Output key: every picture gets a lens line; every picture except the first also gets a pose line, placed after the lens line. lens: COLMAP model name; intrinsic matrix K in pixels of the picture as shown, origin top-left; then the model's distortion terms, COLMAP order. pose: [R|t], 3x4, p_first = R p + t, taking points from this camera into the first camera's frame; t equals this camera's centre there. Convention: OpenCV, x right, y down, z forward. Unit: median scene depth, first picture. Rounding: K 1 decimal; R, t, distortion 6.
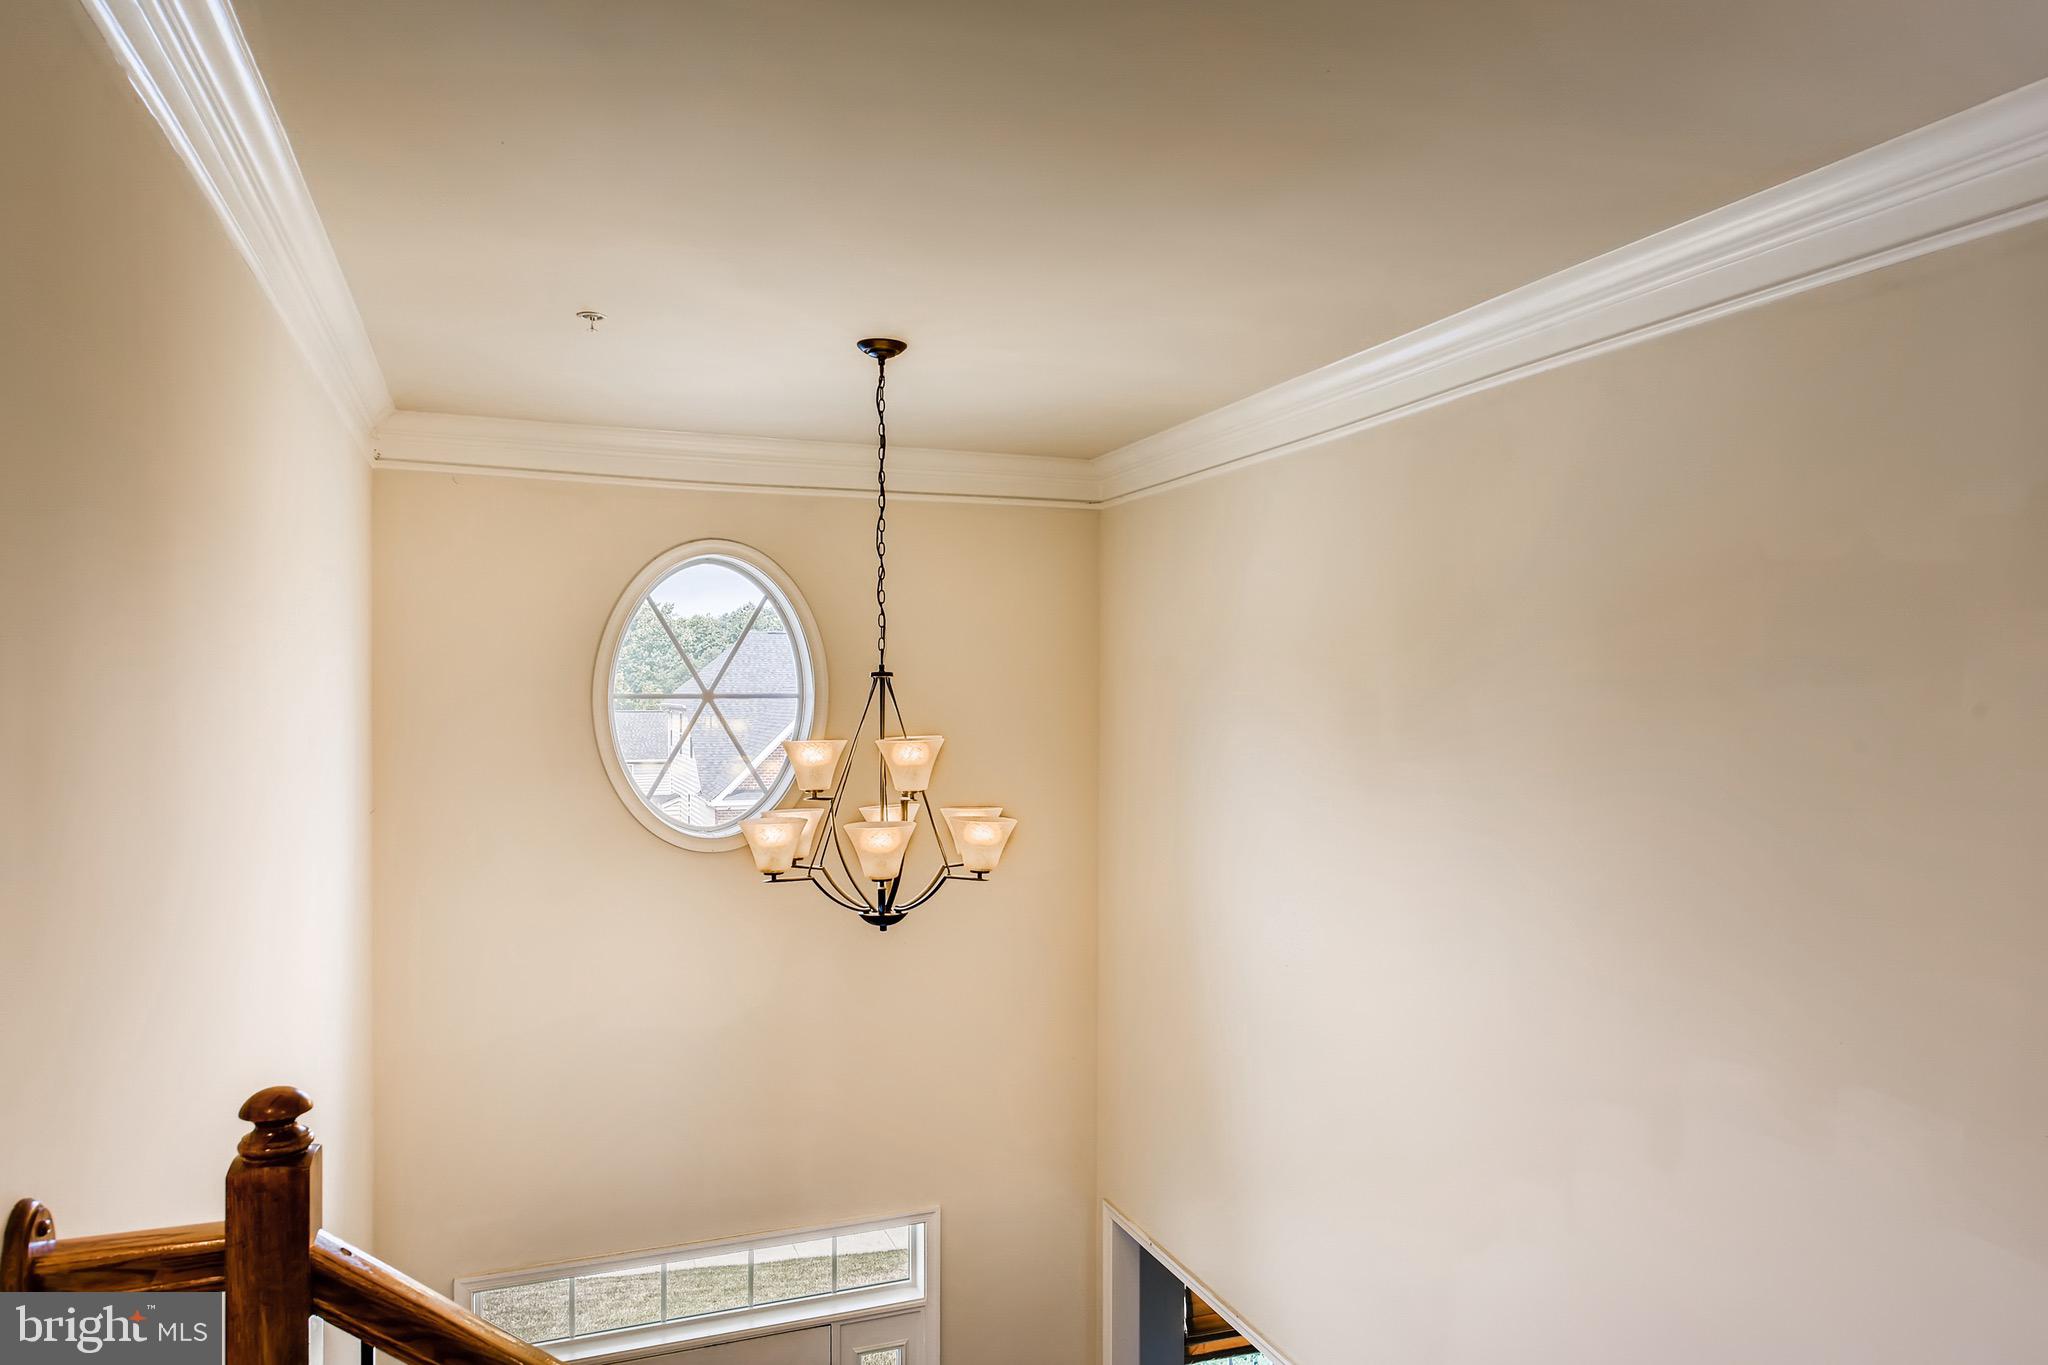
lens RADIAL K [[1326.4, 0, 1024.0], [0, 1326.4, 682.5], [0, 0, 1]] dist [0.040650, 0.000022]
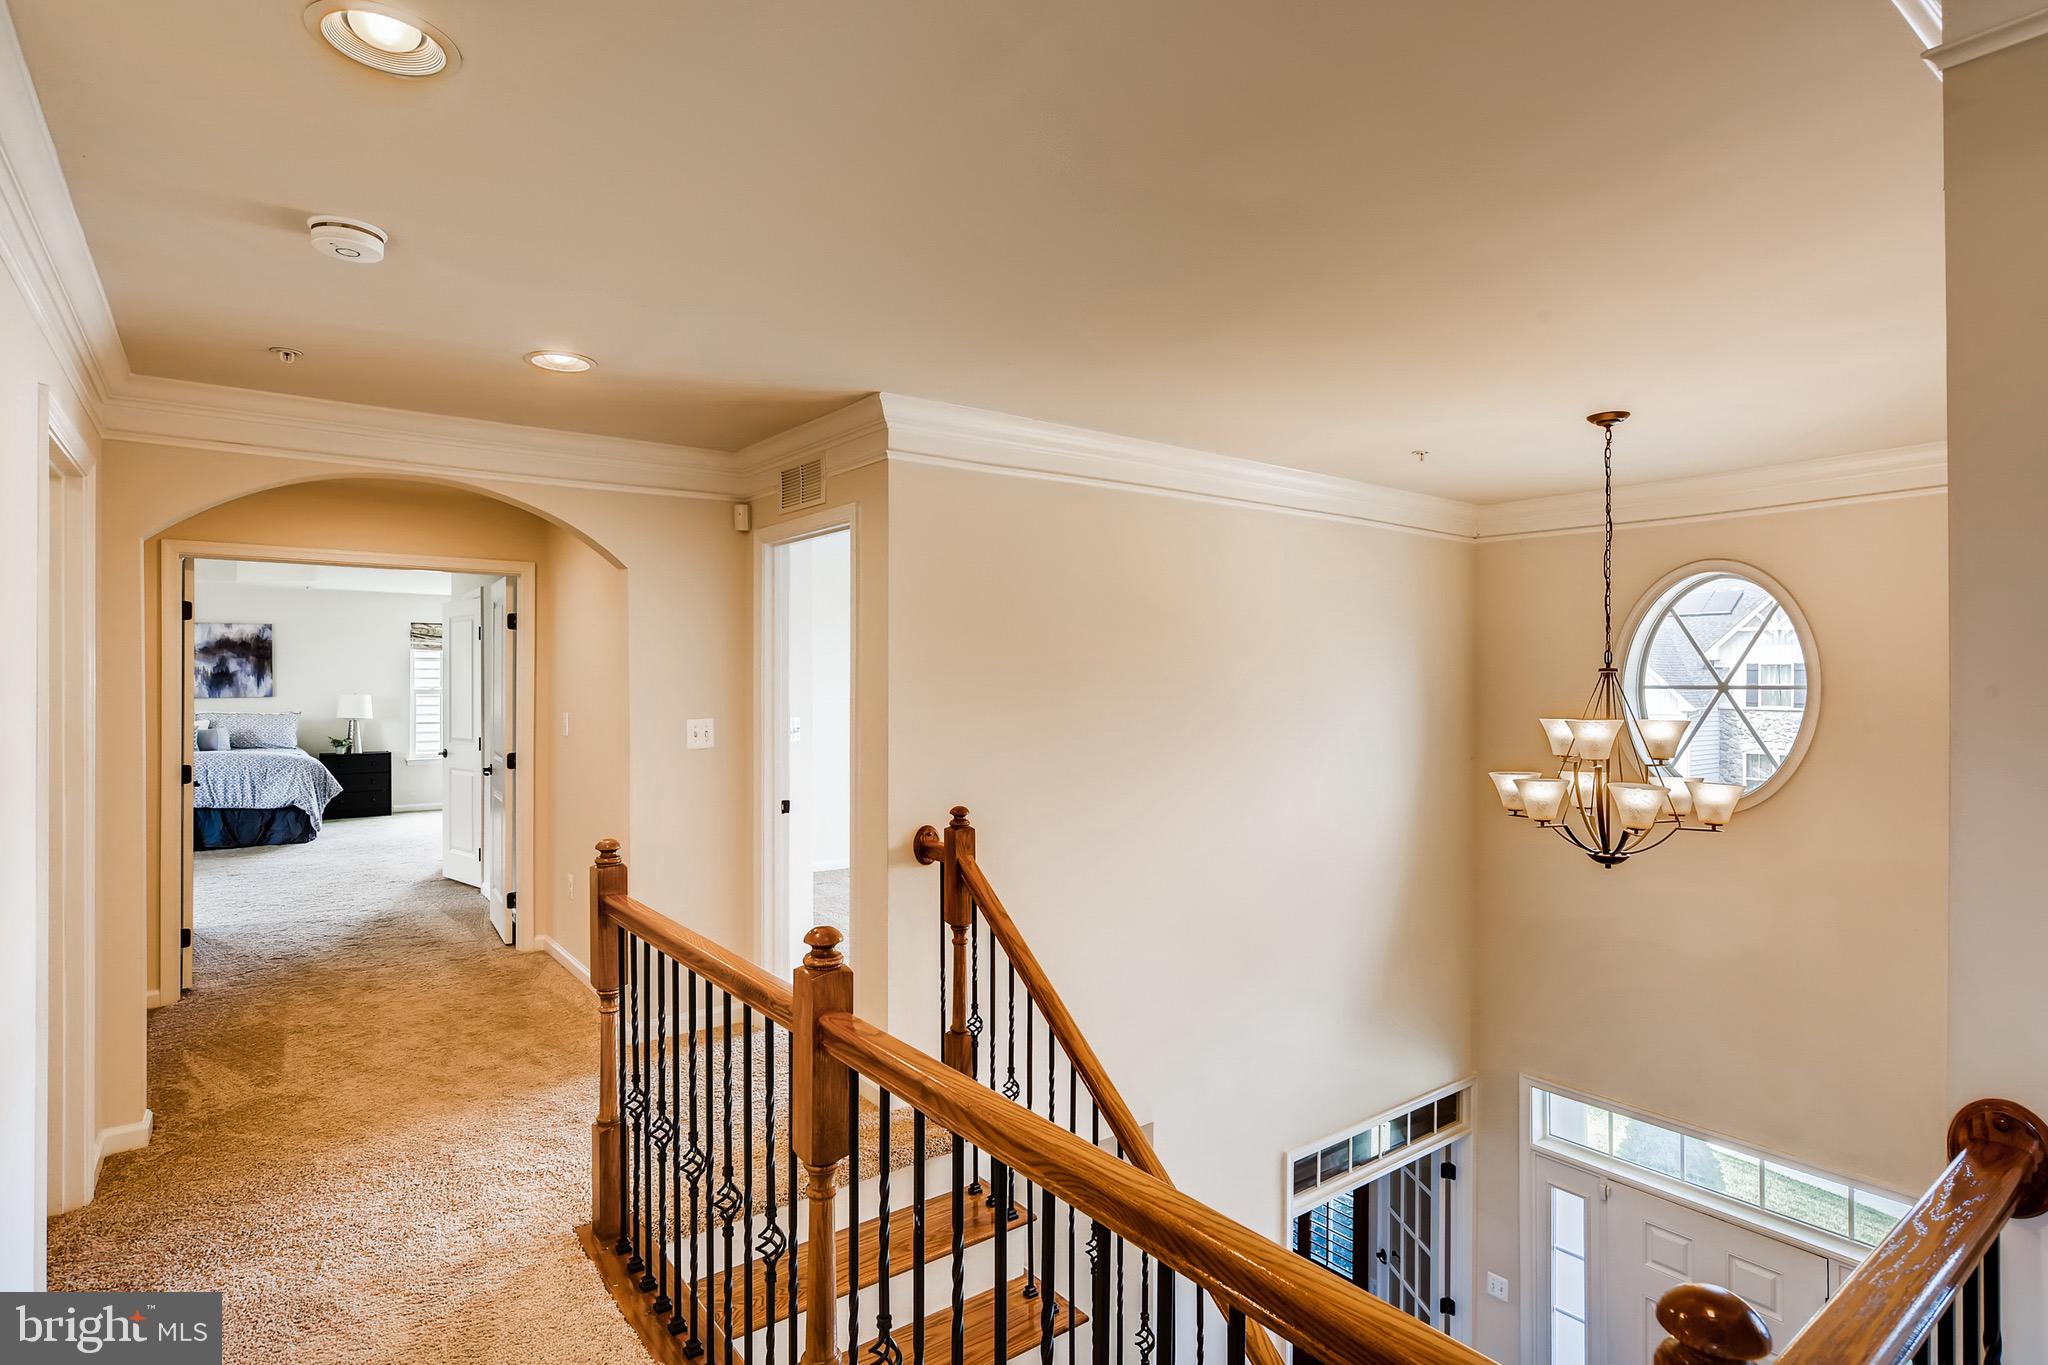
lens RADIAL K [[1036.3, 0, 1041.8], [0, 1036.3, 685.5], [0, 0, 1]] dist [0.001814, 0.001188]
pose [[0.280765, 0.001729, -0.959775, 0.701229], [0.004968, 0.999982, 0.003255, 0.003248], [0.959764, -0.005682, 0.280751, 0.189060]]
